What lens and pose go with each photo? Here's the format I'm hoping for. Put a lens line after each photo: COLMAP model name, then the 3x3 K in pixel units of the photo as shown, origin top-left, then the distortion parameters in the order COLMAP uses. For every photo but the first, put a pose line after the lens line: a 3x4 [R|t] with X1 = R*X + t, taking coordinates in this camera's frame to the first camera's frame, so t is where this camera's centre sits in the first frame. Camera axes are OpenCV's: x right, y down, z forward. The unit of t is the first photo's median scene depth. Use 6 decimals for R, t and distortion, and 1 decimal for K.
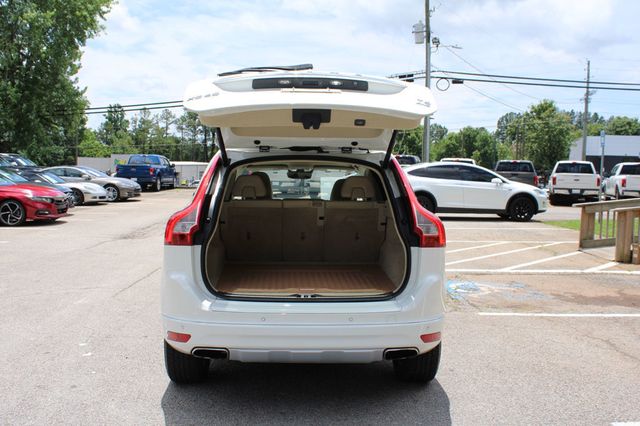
lens RADIAL K [[622.7, 0, 320.0], [0, 622.7, 213.0], [0, 0, 1]] dist [-0.146978, 0.158228]
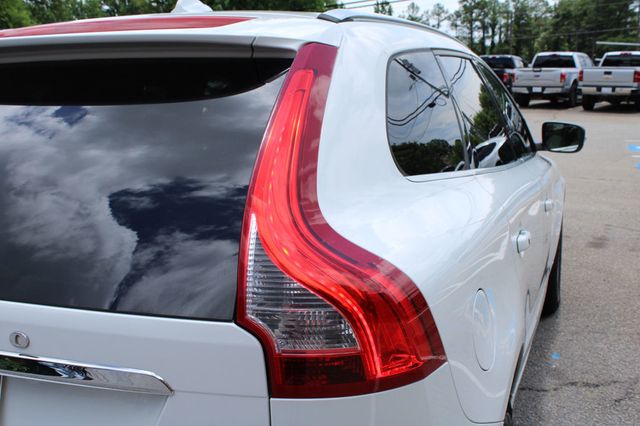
lens RADIAL K [[691.2, 0, 320.0], [0, 691.2, 213.0], [0, 0, 1]] dist [-0.068871, 0.033575]
pose [[0.912403, 0.053852, -0.405735, 0.030173], [-0.000485, 0.991448, 0.130501, -0.005741], [0.409293, -0.118873, 0.904626, 0.078846]]
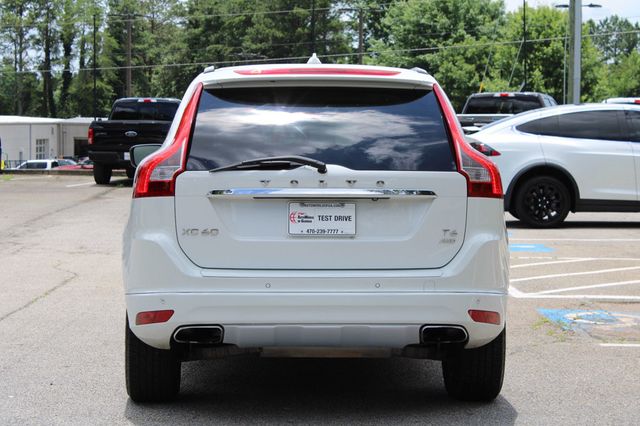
lens RADIAL K [[1549.8, 0, 320.0], [0, 1549.8, 213.0], [0, 0, 1]] dist [0.082796, 0.291270]
pose [[0.999944, -0.008548, -0.006187, -0.001077], [0.008427, 0.999776, -0.019429, 0.011632], [0.006352, 0.019375, 0.999792, -0.098476]]
